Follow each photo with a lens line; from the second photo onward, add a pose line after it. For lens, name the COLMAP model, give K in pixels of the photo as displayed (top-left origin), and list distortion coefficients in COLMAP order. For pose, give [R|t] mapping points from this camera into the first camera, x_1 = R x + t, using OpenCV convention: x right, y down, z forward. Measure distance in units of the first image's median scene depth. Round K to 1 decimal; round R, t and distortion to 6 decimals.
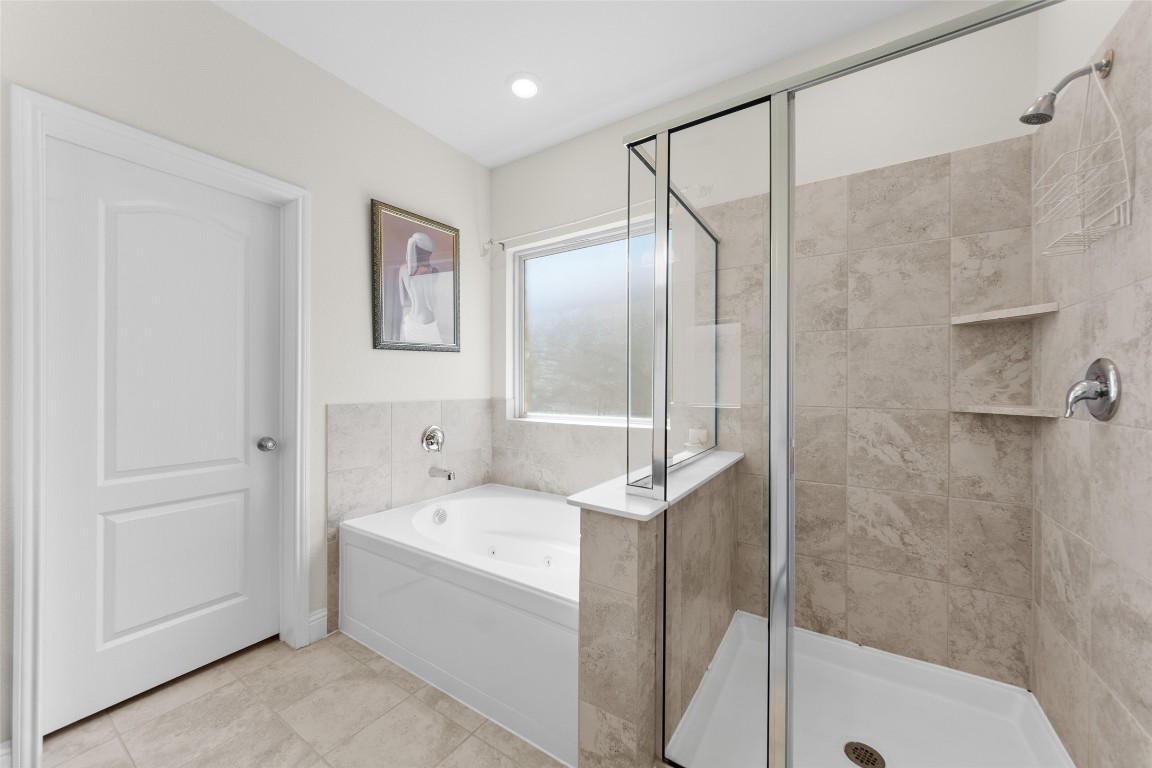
lens RADIAL K [[419.7, 0, 577.1], [0, 419.7, 385.6], [0, 0, 1]] dist [0.002061, -0.000022]
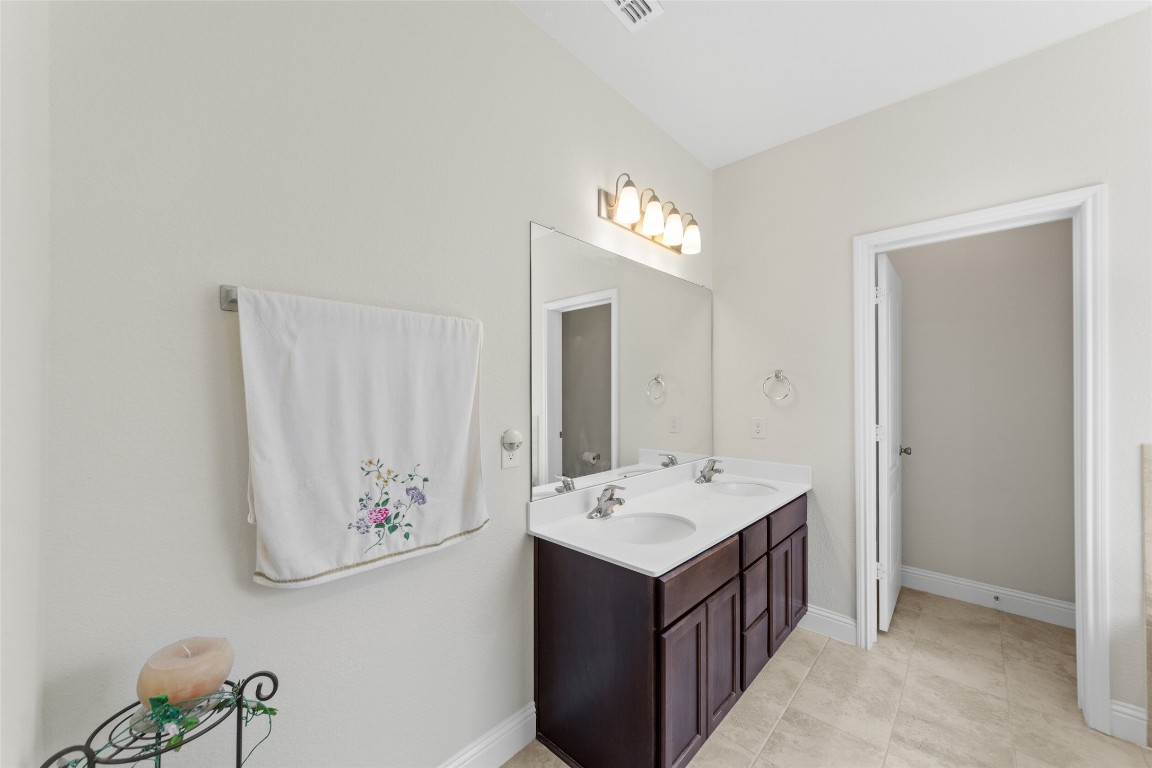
lens RADIAL K [[425.5, 0, 580.0], [0, 425.5, 393.3], [0, 0, 1]] dist [-0.001156, -0.000034]
pose [[-0.184543, -0.006447, -0.982803, 0.459446], [0.002104, 0.999974, -0.006954, -0.057125], [0.982822, -0.003351, -0.184525, 0.177018]]
